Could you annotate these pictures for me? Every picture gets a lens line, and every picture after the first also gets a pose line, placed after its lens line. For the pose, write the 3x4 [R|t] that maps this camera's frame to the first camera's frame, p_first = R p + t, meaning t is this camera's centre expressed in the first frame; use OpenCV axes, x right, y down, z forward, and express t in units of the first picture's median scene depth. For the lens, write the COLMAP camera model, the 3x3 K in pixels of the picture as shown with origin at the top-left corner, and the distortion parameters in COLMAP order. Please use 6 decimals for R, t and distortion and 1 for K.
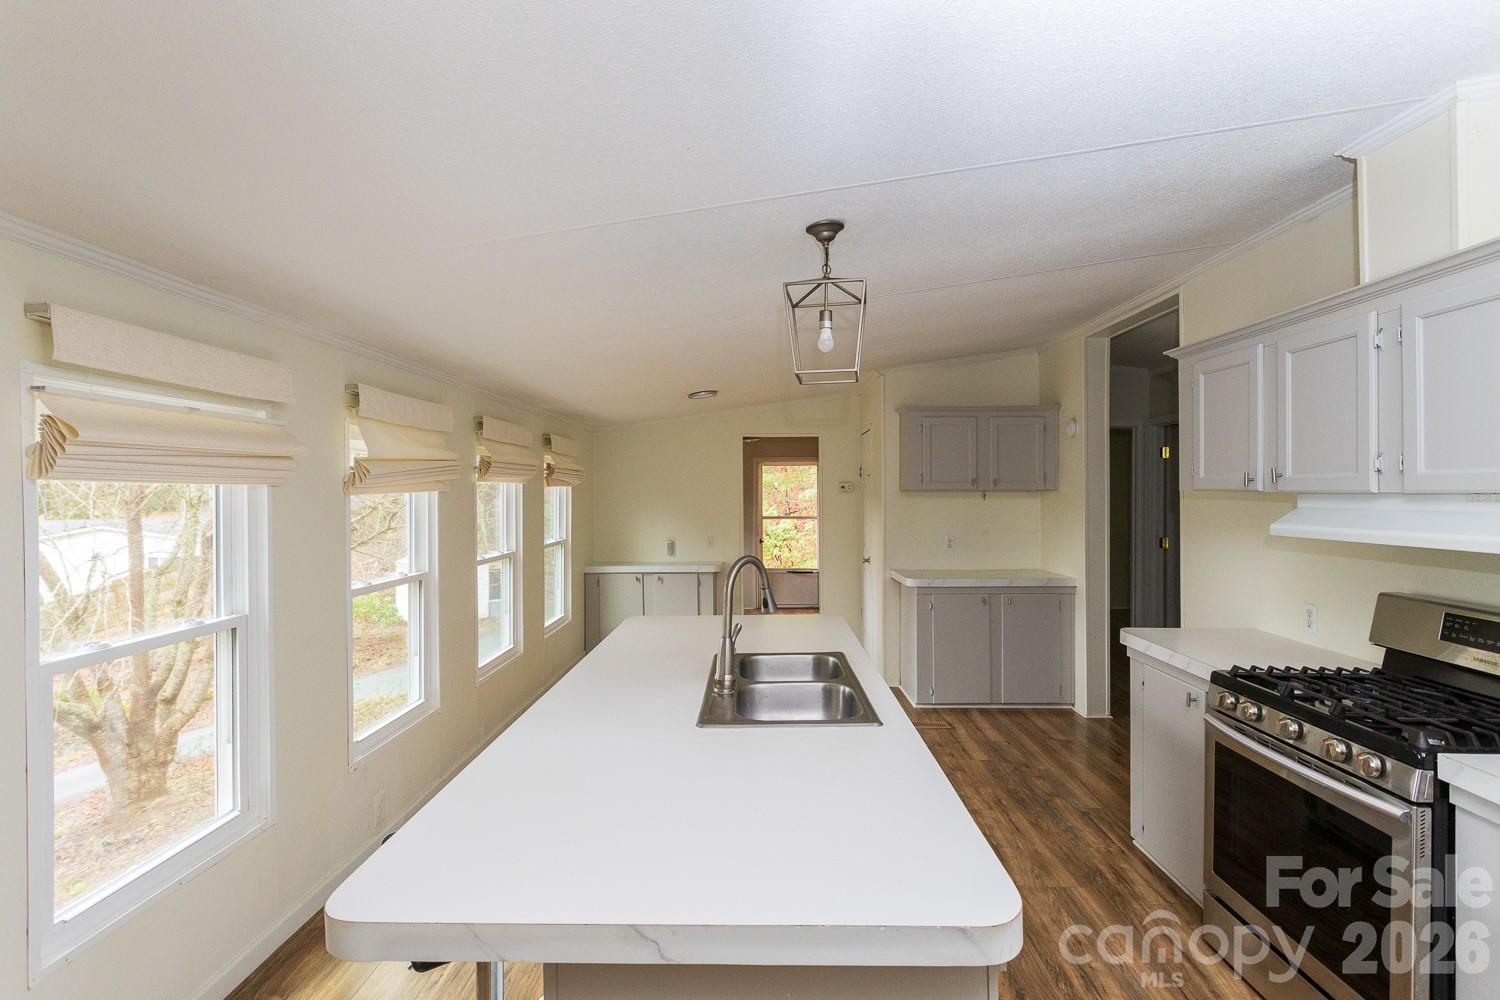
lens RADIAL K [[740.6, 0, 748.3], [0, 740.6, 496.7], [0, 0, 1]] dist [0.002540, 0.000283]
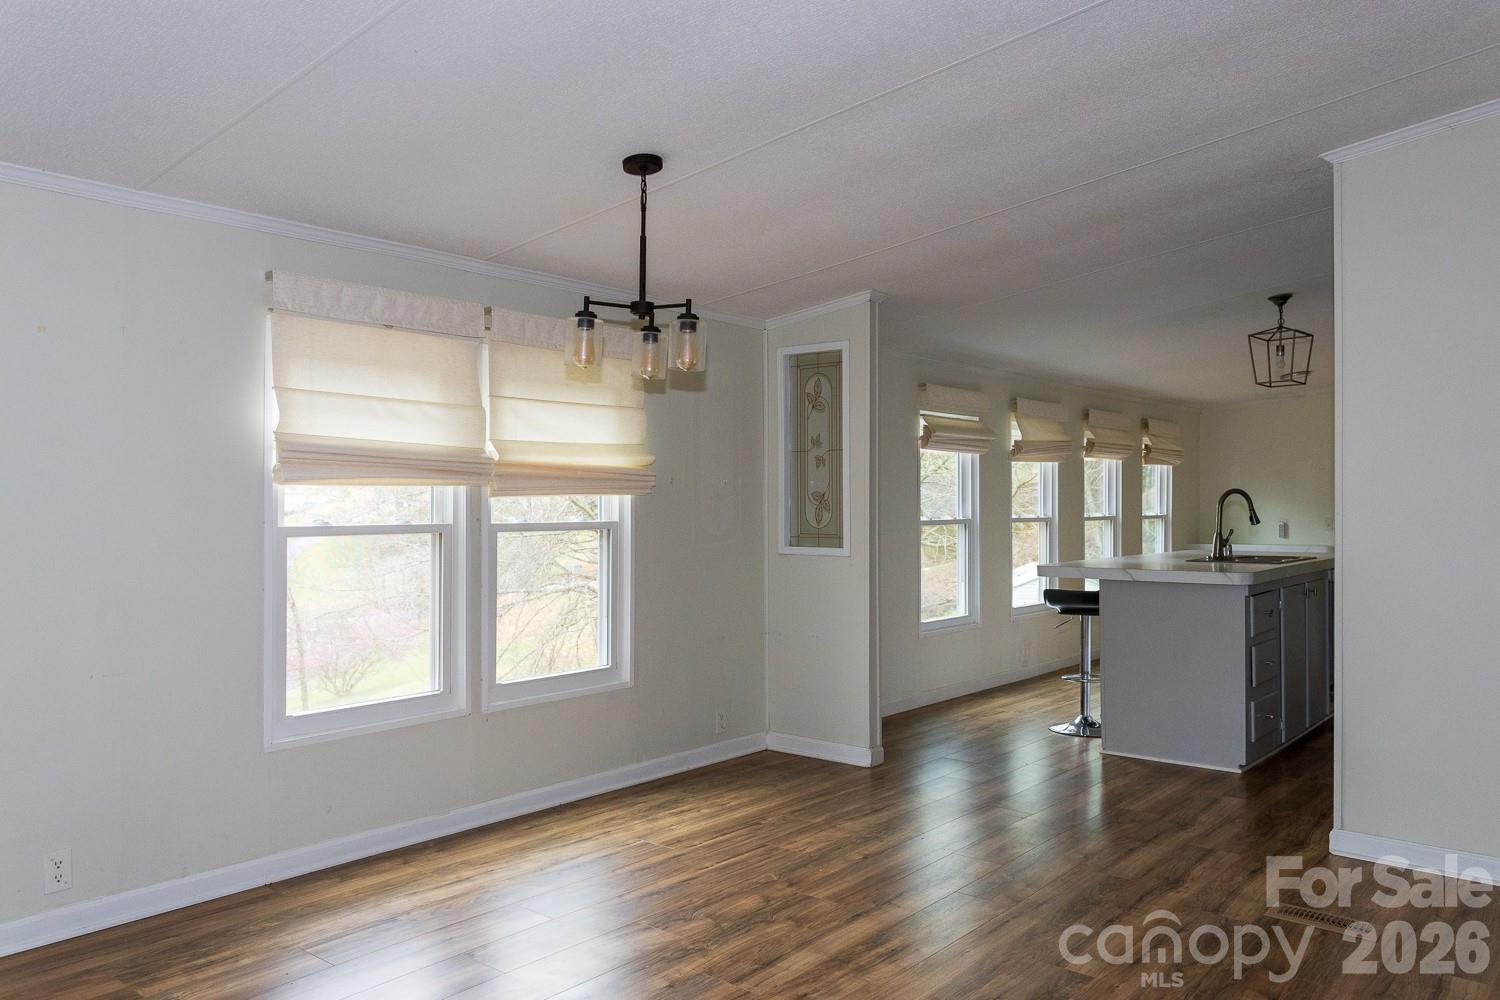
lens RADIAL K [[1141.0, 0, 750.0], [0, 1141.0, 504.1], [0, 0, 1]] dist [-0.008669, 0.002945]
pose [[0.799034, 0.004499, -0.601269, 0.393979], [-0.006403, 0.999979, -0.001027, 0.070144], [0.601251, 0.004671, 0.799046, -1.020987]]
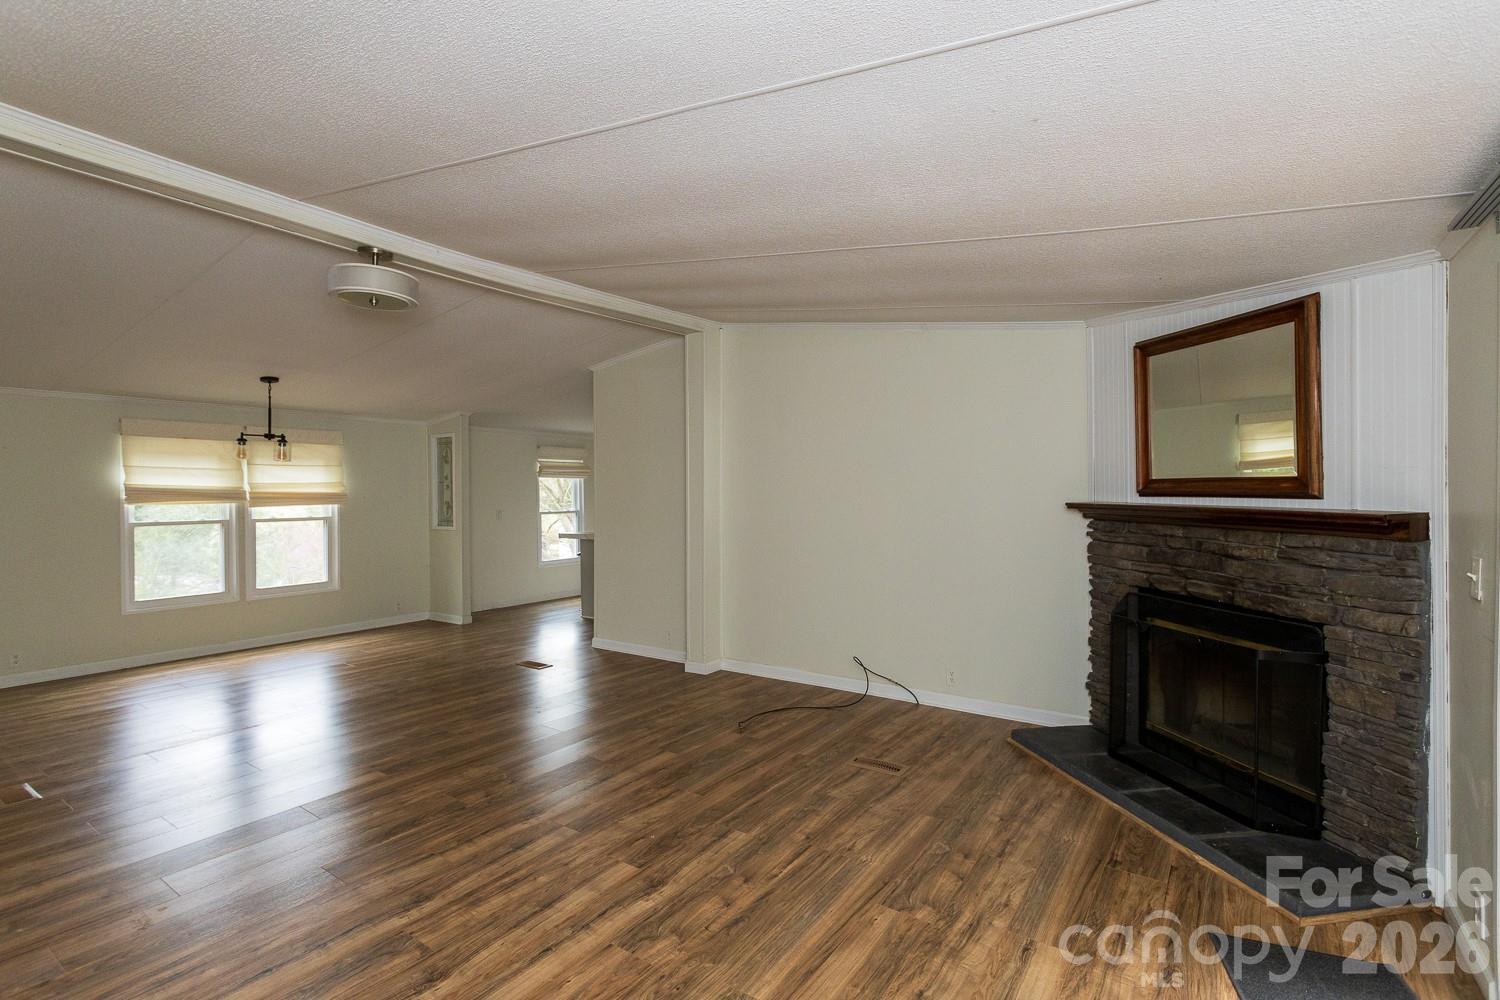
lens RADIAL K [[740.6, 0, 750.3], [0, 740.6, 493.3], [0, 0, 1]] dist [0.002540, 0.000283]
pose [[0.847271, -0.001137, -0.531160, 1.277992], [0.001545, 0.999999, 0.000324, 0.036505], [0.531158, -0.001095, 0.847272, -1.096482]]
